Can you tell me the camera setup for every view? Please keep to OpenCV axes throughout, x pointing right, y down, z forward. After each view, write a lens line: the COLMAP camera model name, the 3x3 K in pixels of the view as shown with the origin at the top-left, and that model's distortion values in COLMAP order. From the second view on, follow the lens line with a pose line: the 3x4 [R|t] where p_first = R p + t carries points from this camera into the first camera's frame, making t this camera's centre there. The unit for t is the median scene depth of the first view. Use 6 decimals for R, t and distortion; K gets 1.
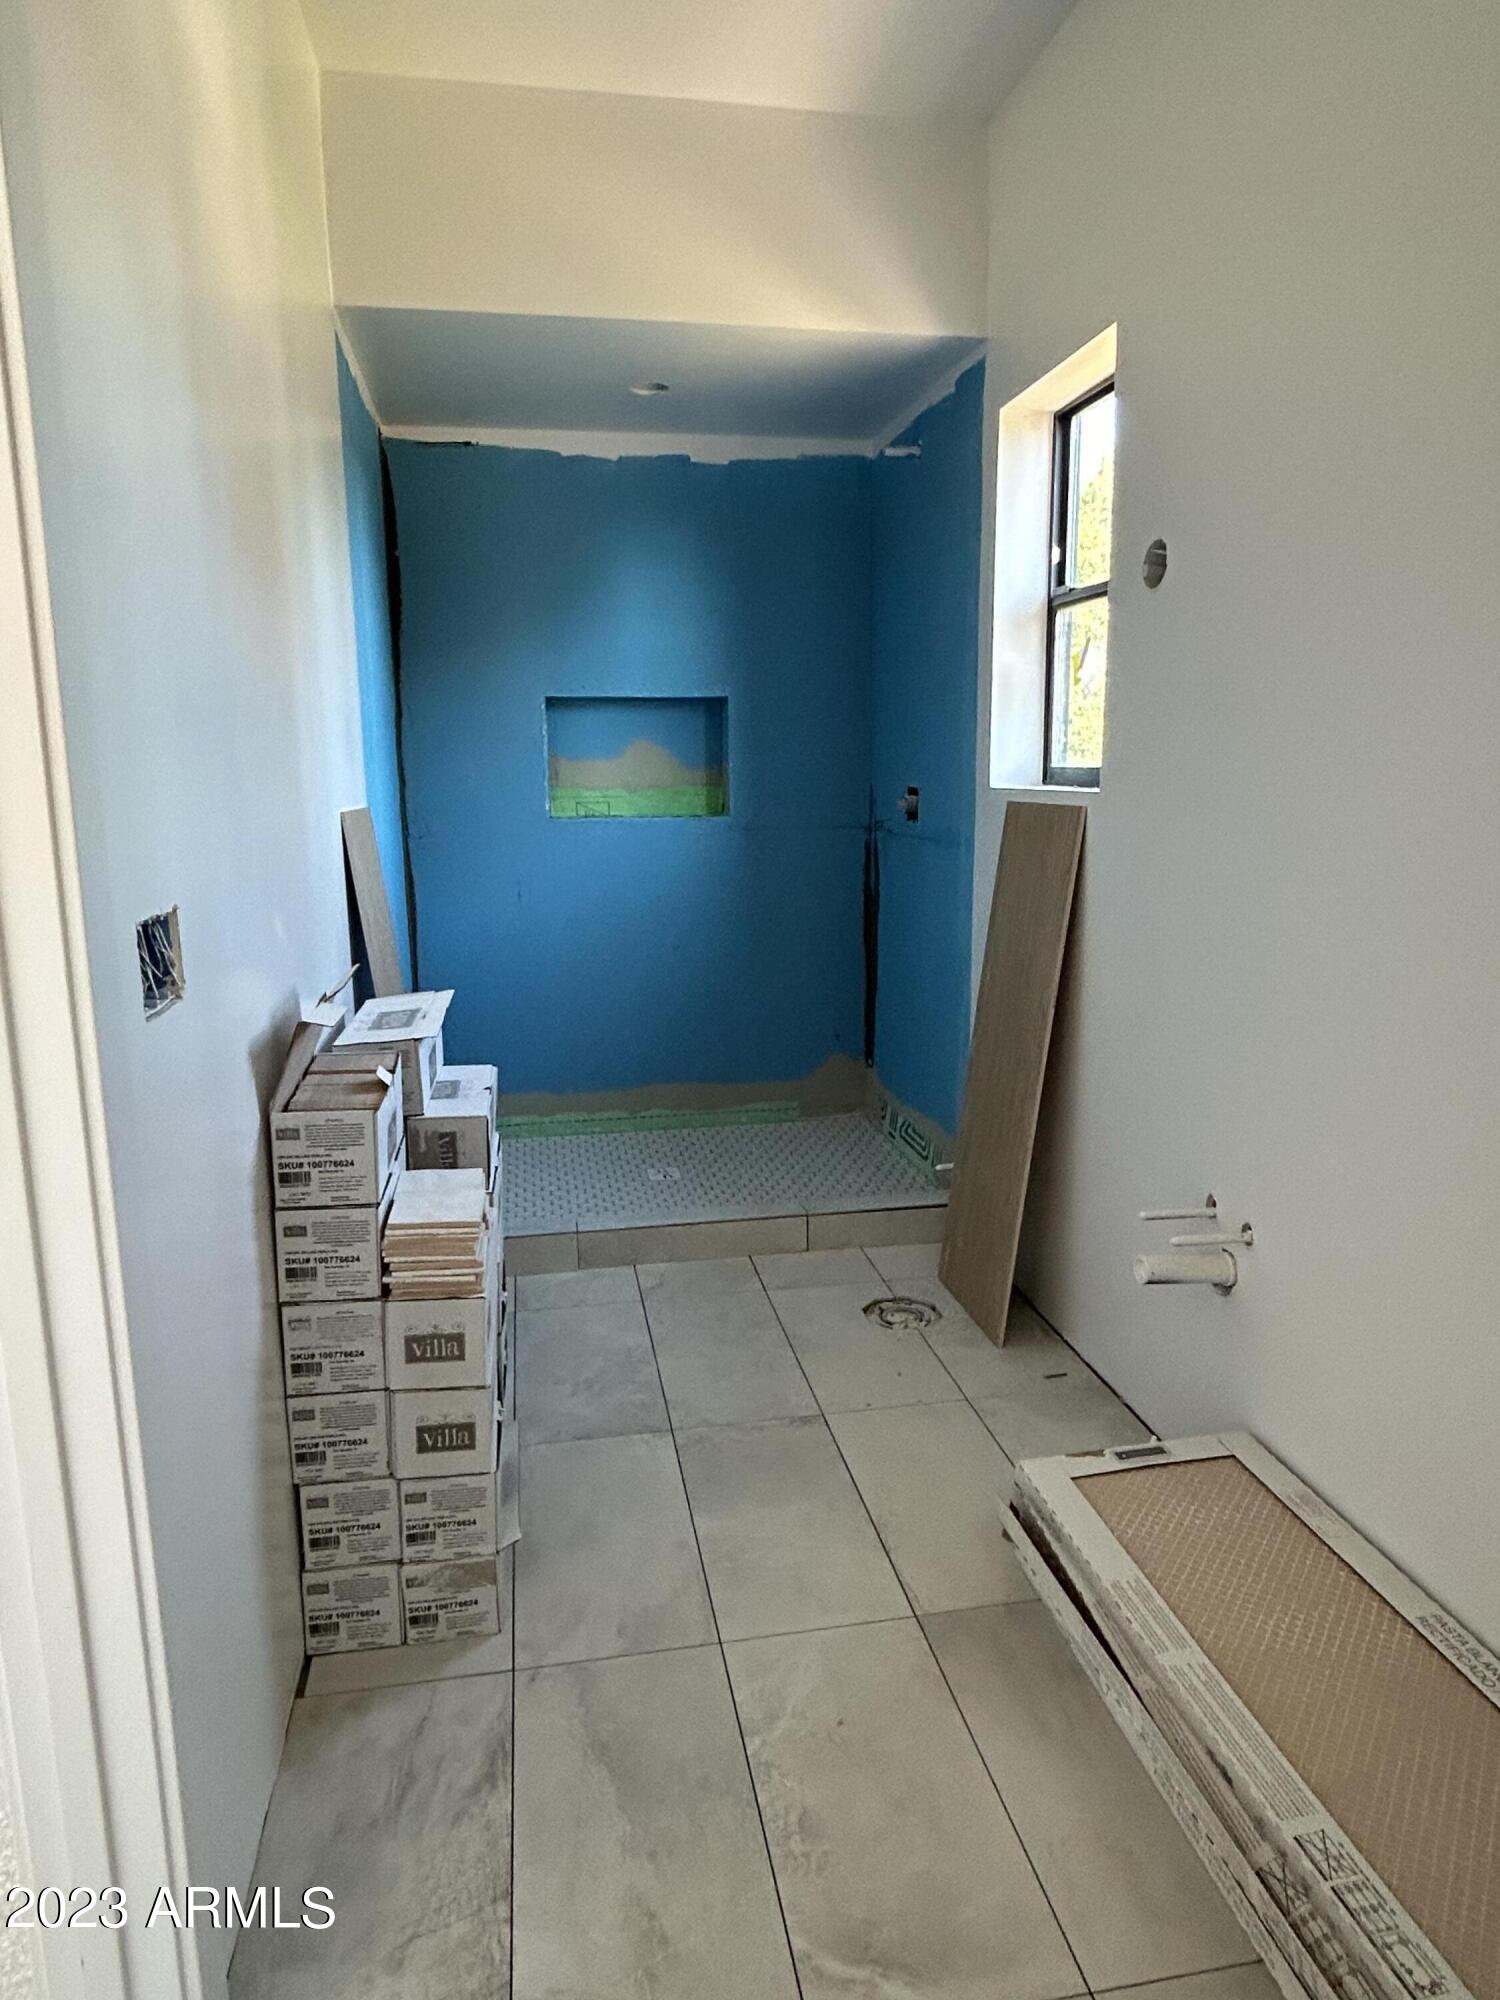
lens RADIAL K [[1243.3, 0, 754.8], [0, 1243.3, 994.2], [0, 0, 1]] dist [-0.002926, -0.002944]
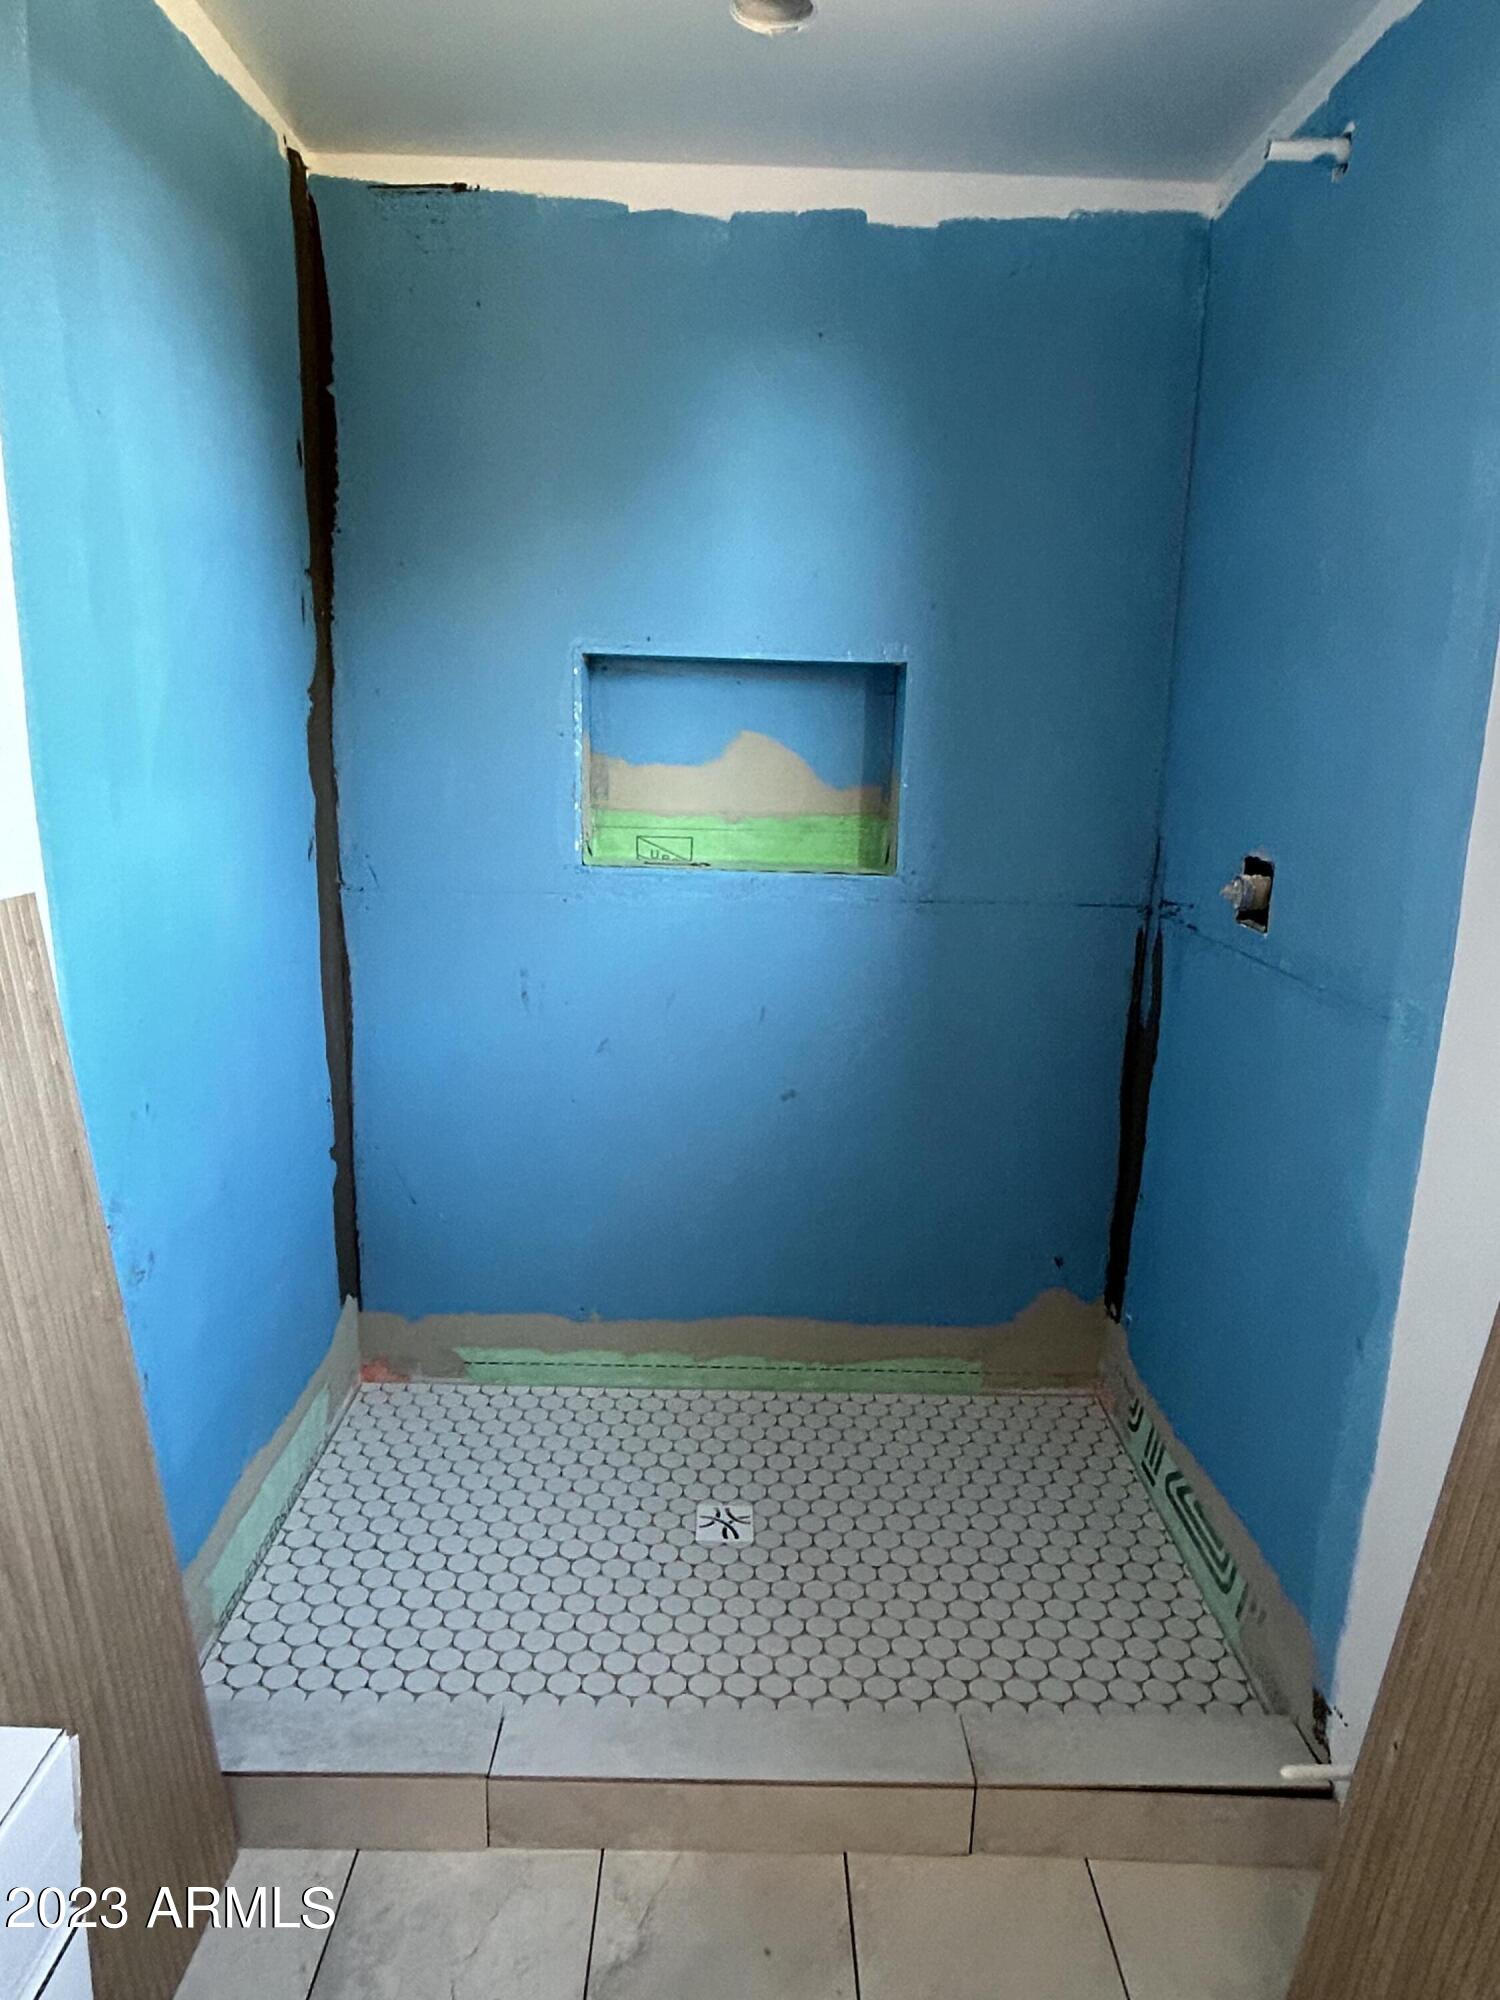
lens RADIAL K [[1243.3, 0, 754.8], [0, 1243.3, 994.2], [0, 0, 1]] dist [-0.002926, -0.002944]
pose [[0.984735, 0.073702, -0.157685, 0.009910], [-0.069096, 0.997013, 0.034505, -0.107549], [0.159757, -0.023083, 0.986886, 0.441737]]
